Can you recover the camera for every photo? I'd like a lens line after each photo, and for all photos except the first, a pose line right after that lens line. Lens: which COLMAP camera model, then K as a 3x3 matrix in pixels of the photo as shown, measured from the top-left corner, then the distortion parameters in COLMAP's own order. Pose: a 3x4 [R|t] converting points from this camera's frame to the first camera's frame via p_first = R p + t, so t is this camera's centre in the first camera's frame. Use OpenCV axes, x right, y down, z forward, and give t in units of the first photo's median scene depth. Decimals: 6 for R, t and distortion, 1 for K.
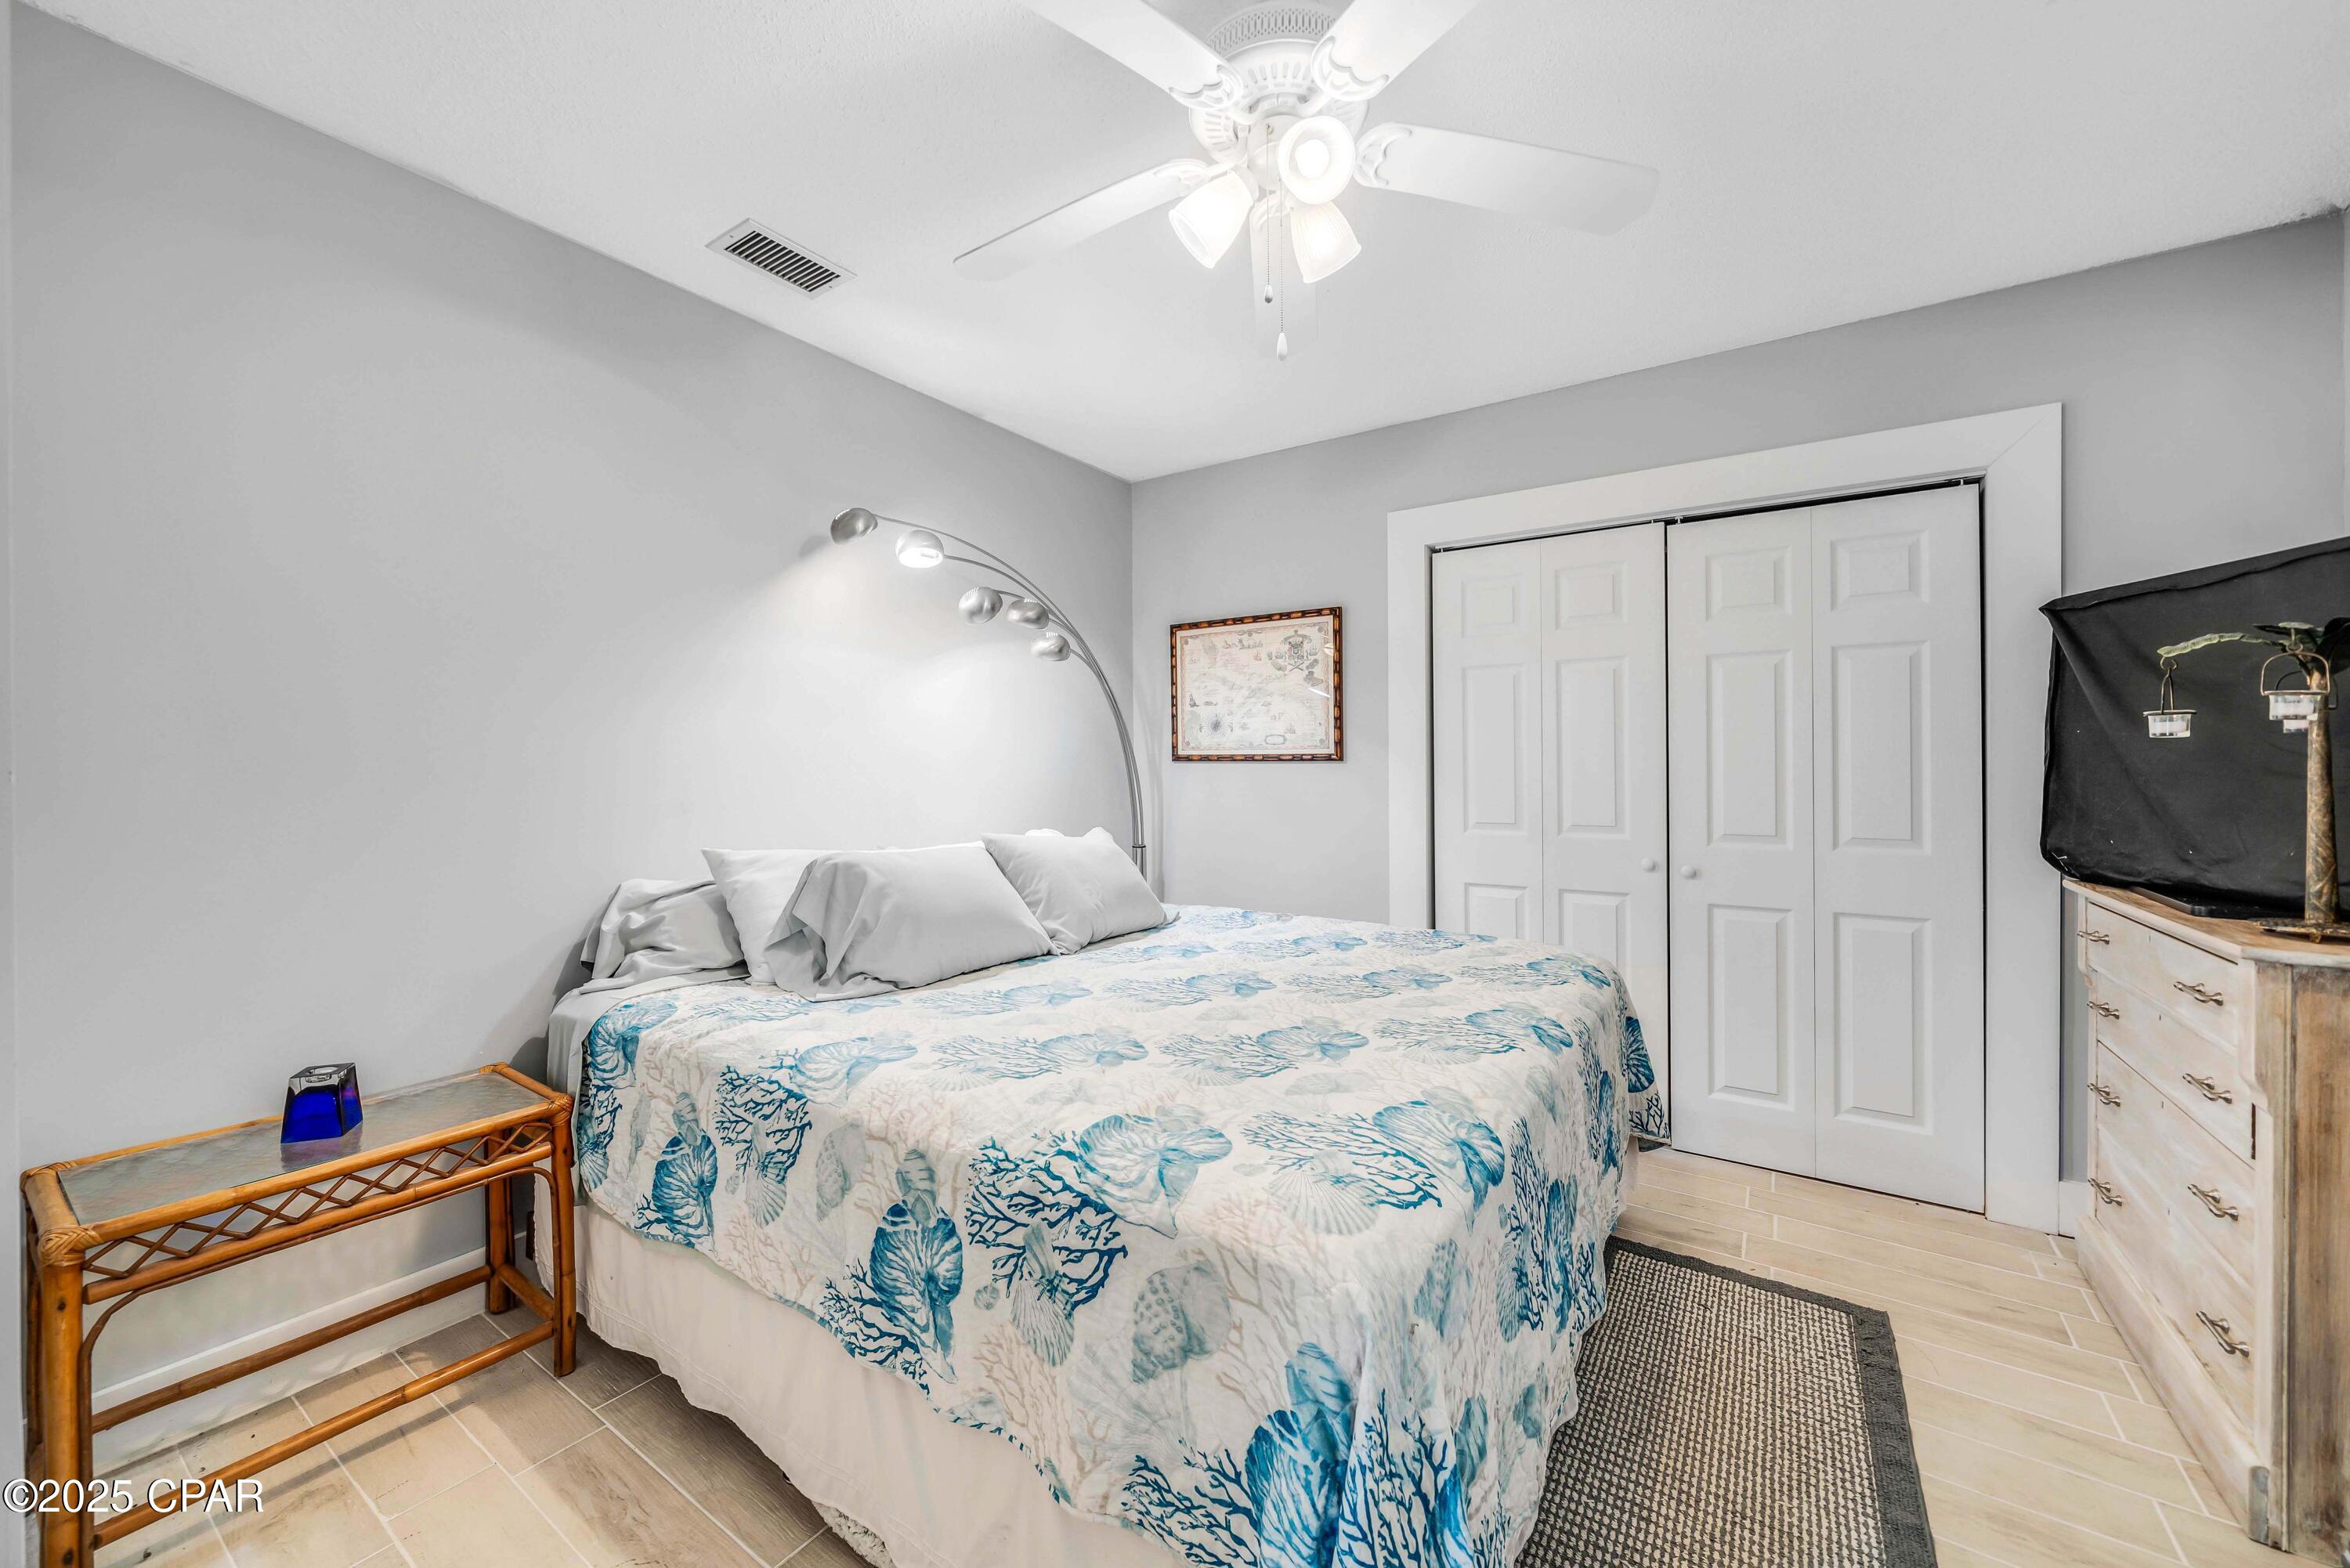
lens RADIAL K [[898.1, 0, 1135.6], [0, 898.1, 774.6], [0, 0, 1]] dist [0.001980, -0.000022]
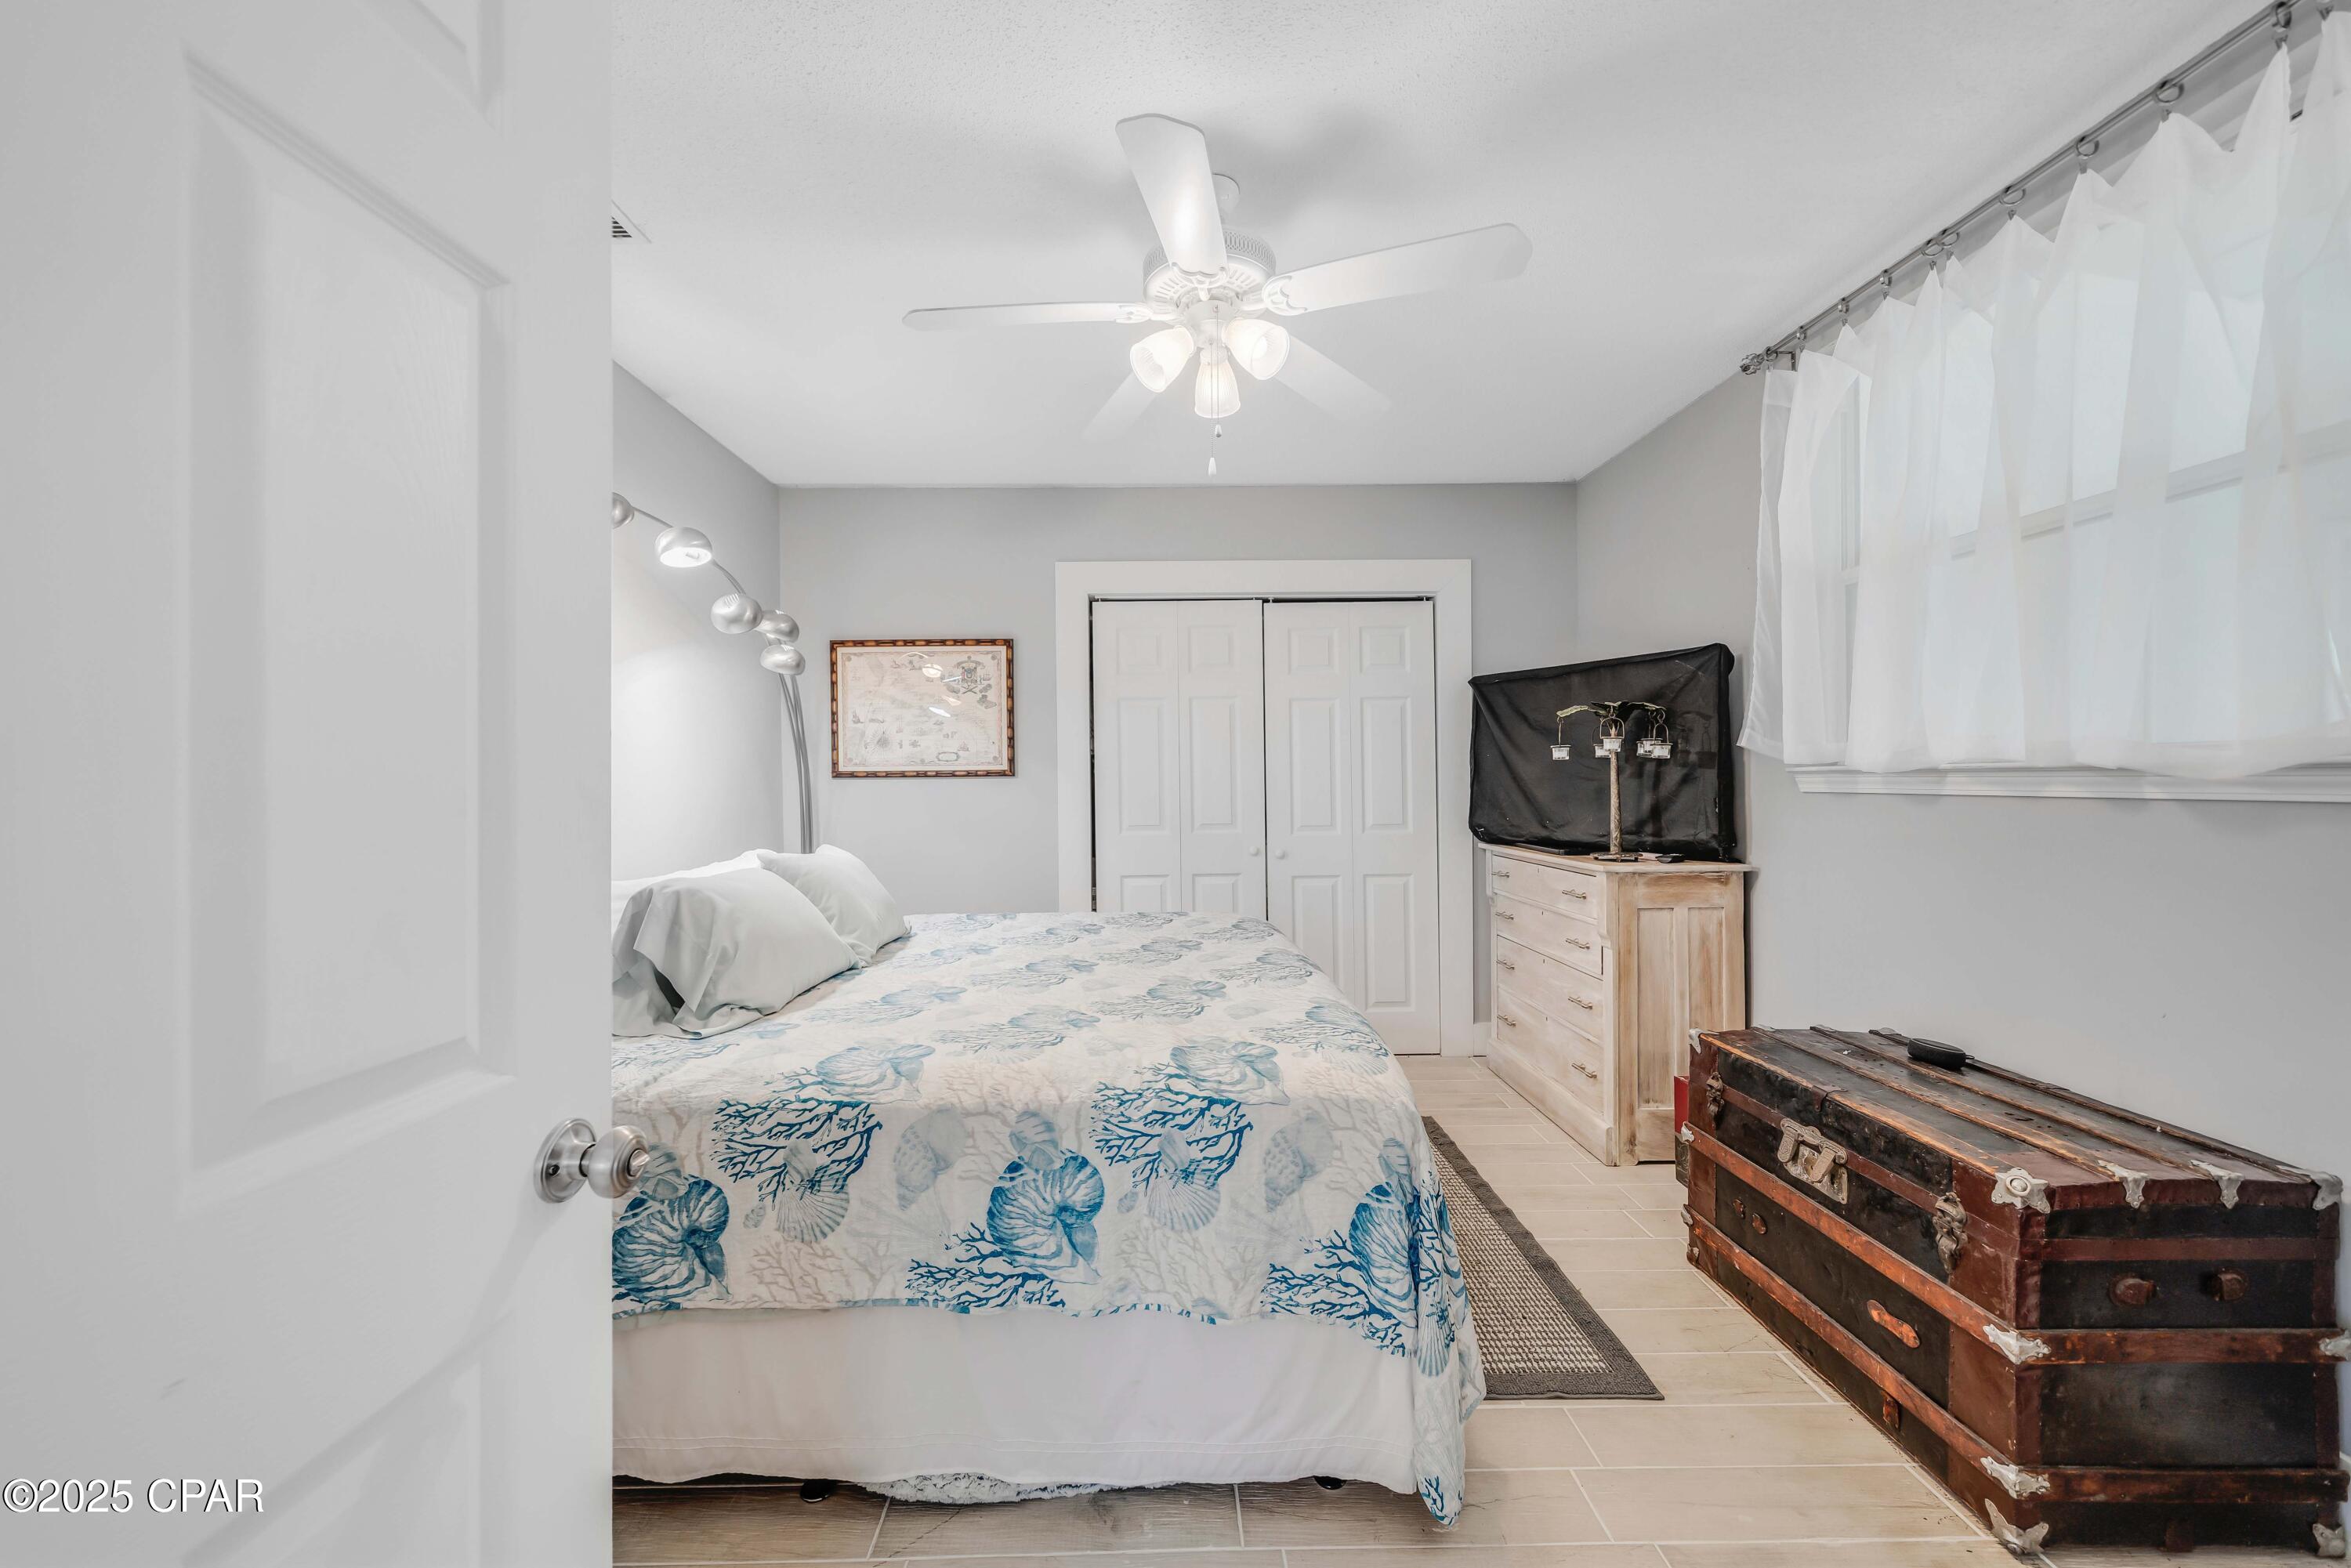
lens RADIAL K [[901.9, 0, 1157.6], [0, 901.9, 781.8], [0, 0, 1]] dist [-0.000353, -0.000258]
pose [[0.814602, -0.010849, 0.579919, -0.663306], [0.016530, 0.999853, -0.004515, -0.000743], [-0.579785, 0.013264, 0.814662, -0.047404]]
